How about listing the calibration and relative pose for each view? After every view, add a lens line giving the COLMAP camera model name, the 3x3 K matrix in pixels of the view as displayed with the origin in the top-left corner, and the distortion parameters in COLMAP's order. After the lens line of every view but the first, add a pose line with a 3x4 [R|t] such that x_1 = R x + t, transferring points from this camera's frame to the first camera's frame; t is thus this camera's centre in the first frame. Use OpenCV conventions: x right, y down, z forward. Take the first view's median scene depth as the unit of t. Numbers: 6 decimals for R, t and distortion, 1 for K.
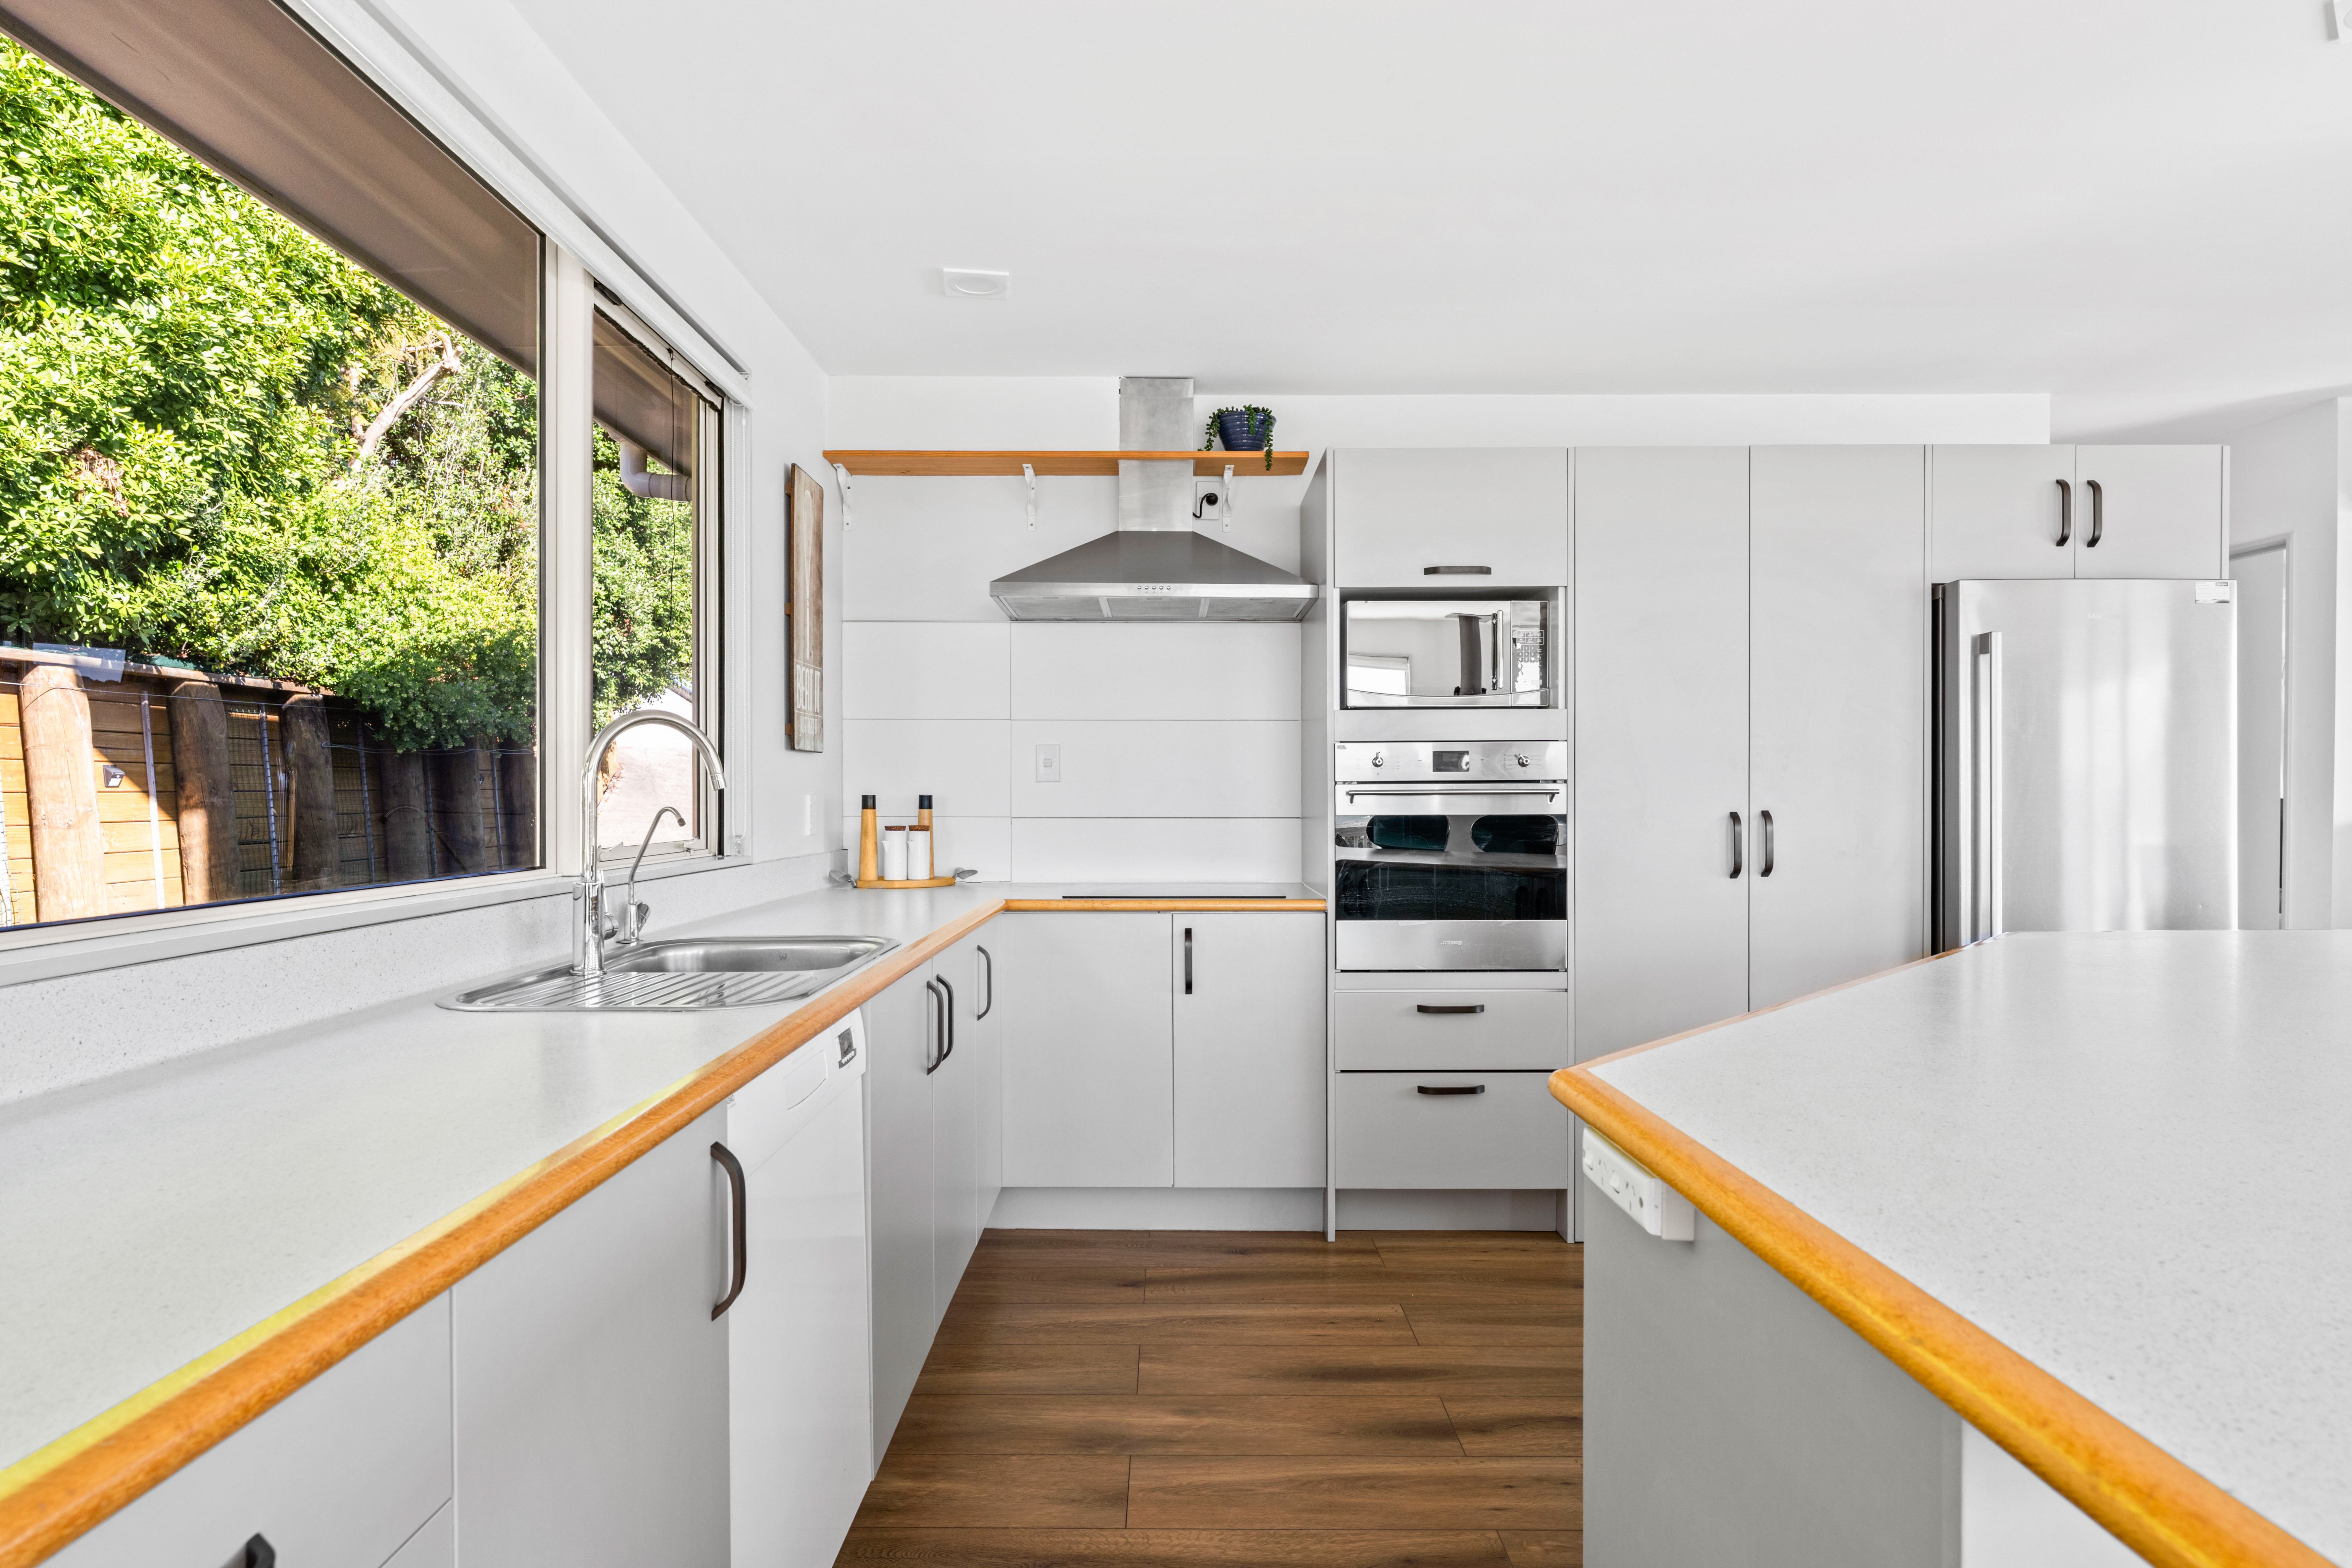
lens RADIAL K [[1292.6, 0, 1174.0], [0, 1292.6, 783.1], [0, 0, 1]] dist [-0.003279, 0.000954]
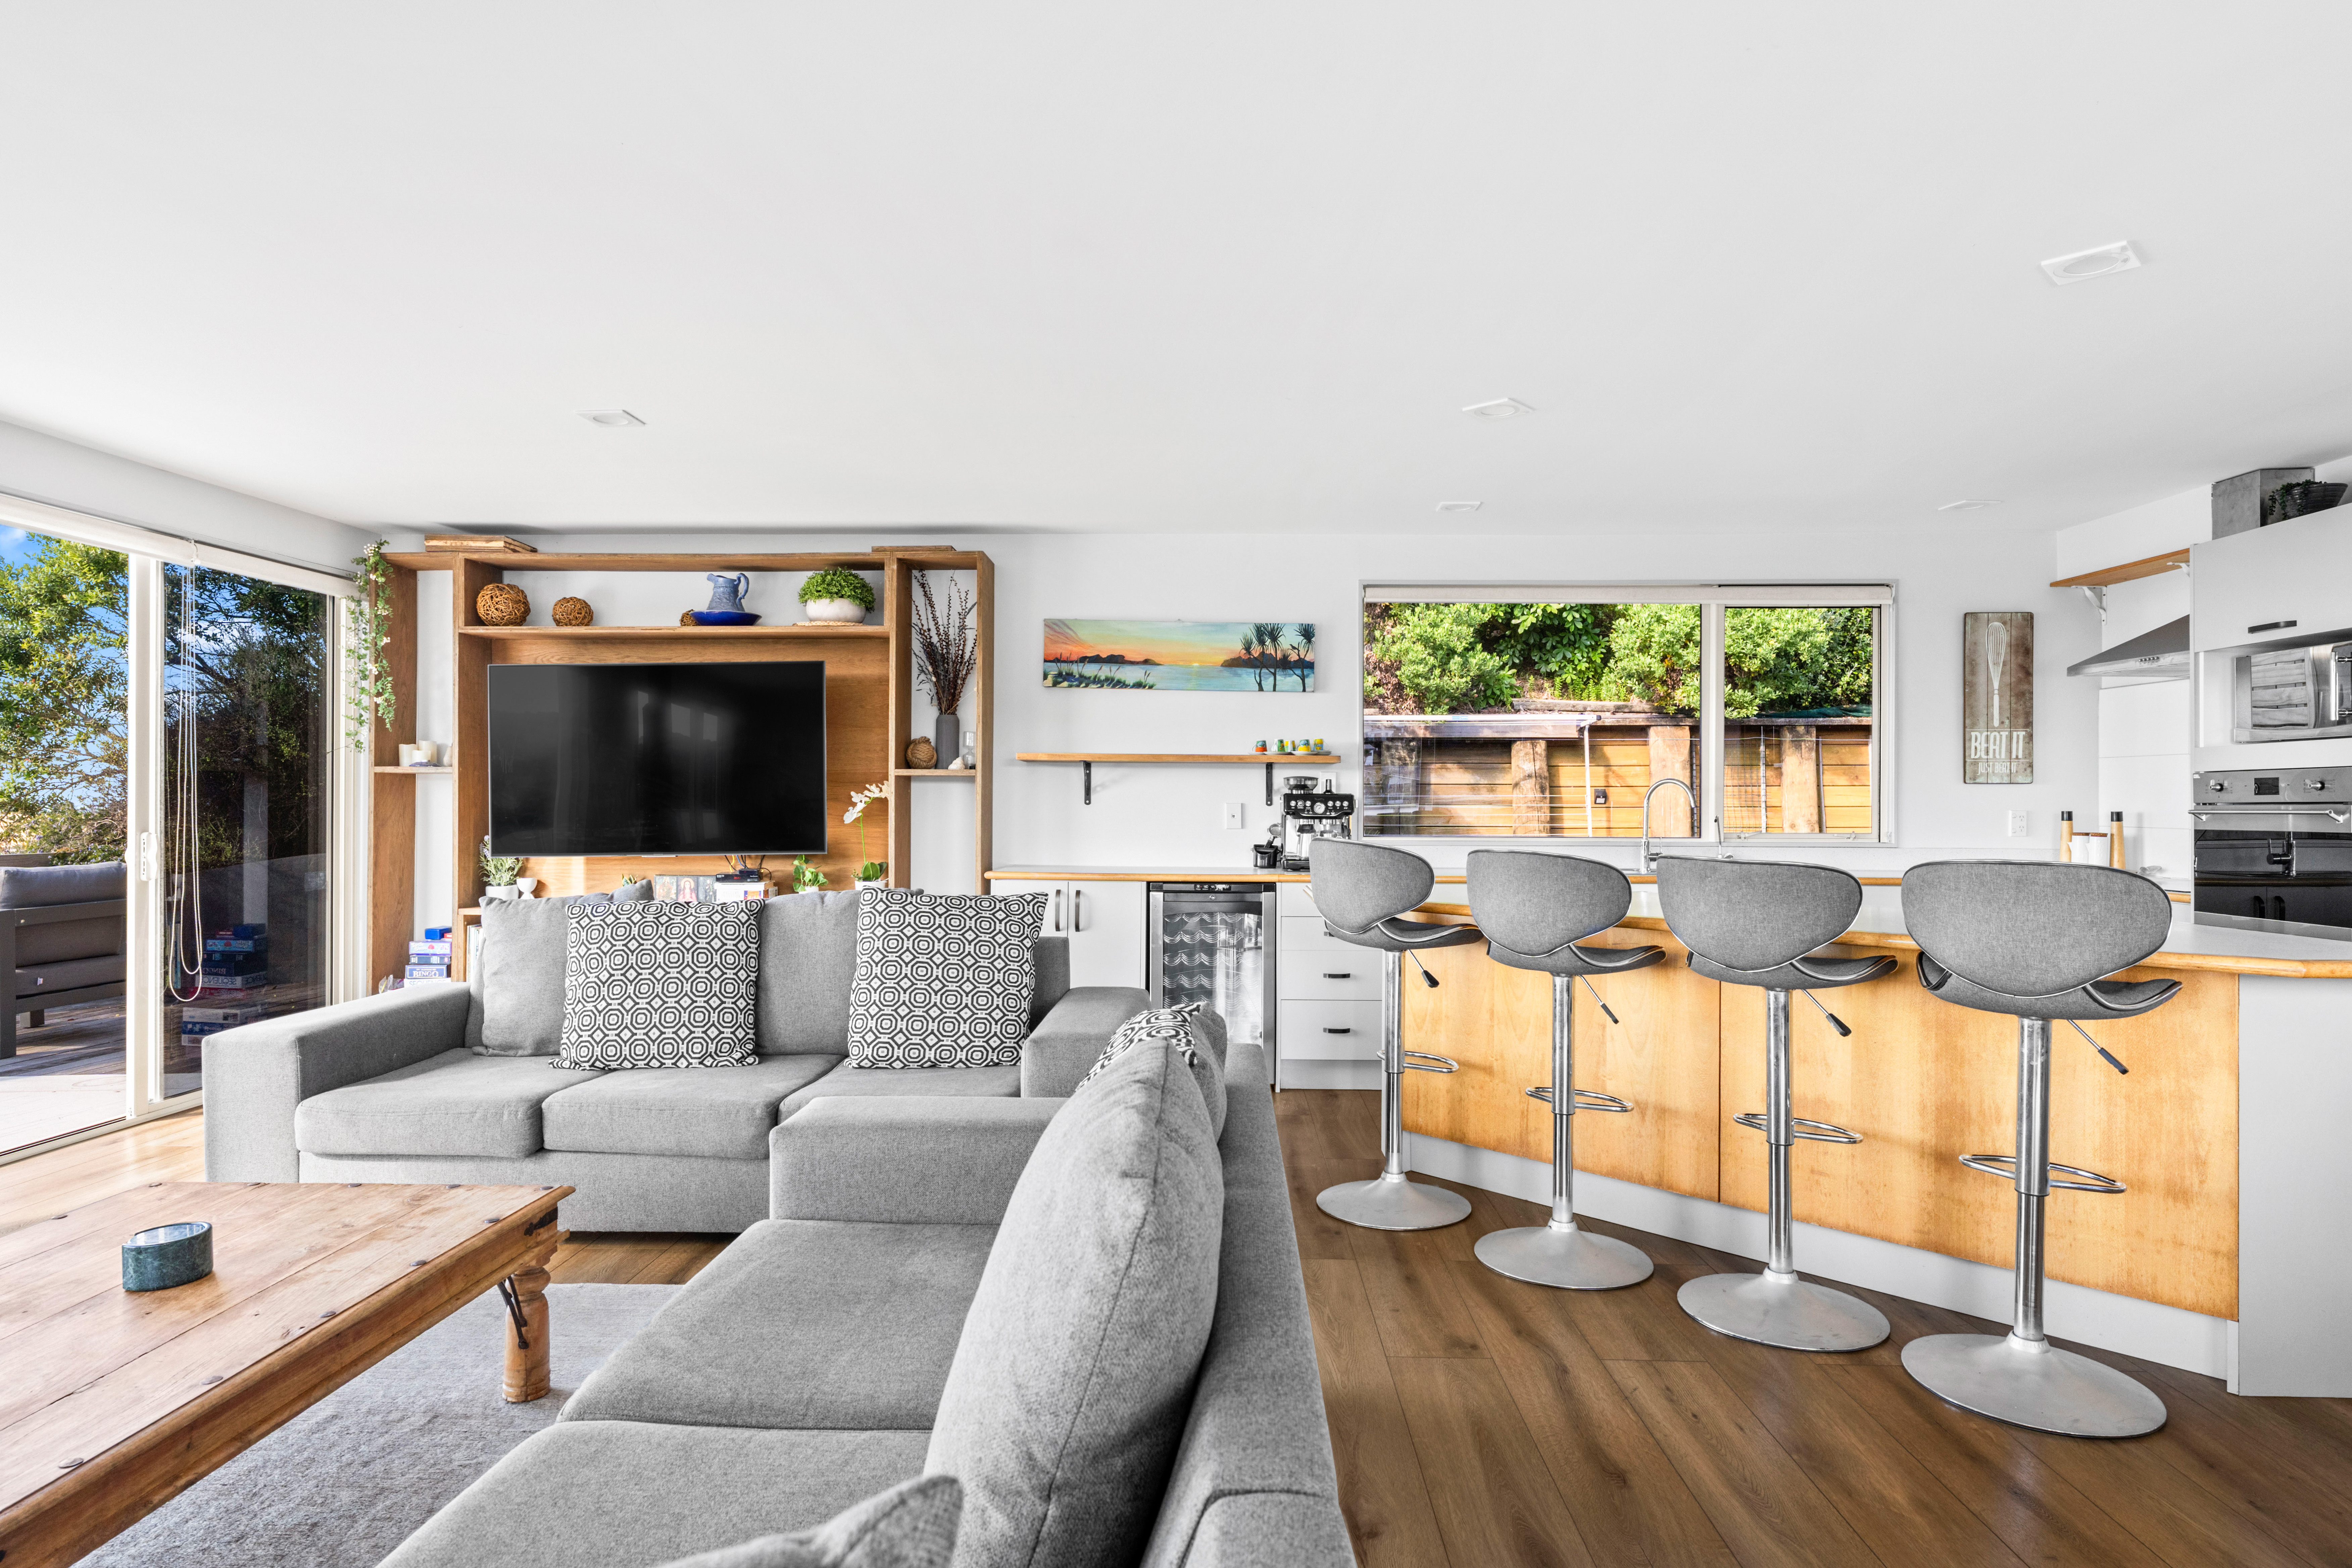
lens RADIAL K [[1292.6, 0, 1176.9], [0, 1292.6, 792.8], [0, 0, 1]] dist [-0.003279, 0.000954]
pose [[-0.030468, -0.002282, -0.999533, 1.276796], [-0.006432, 0.999977, -0.002087, -0.001902], [0.999515, 0.006365, -0.030482, 0.024383]]
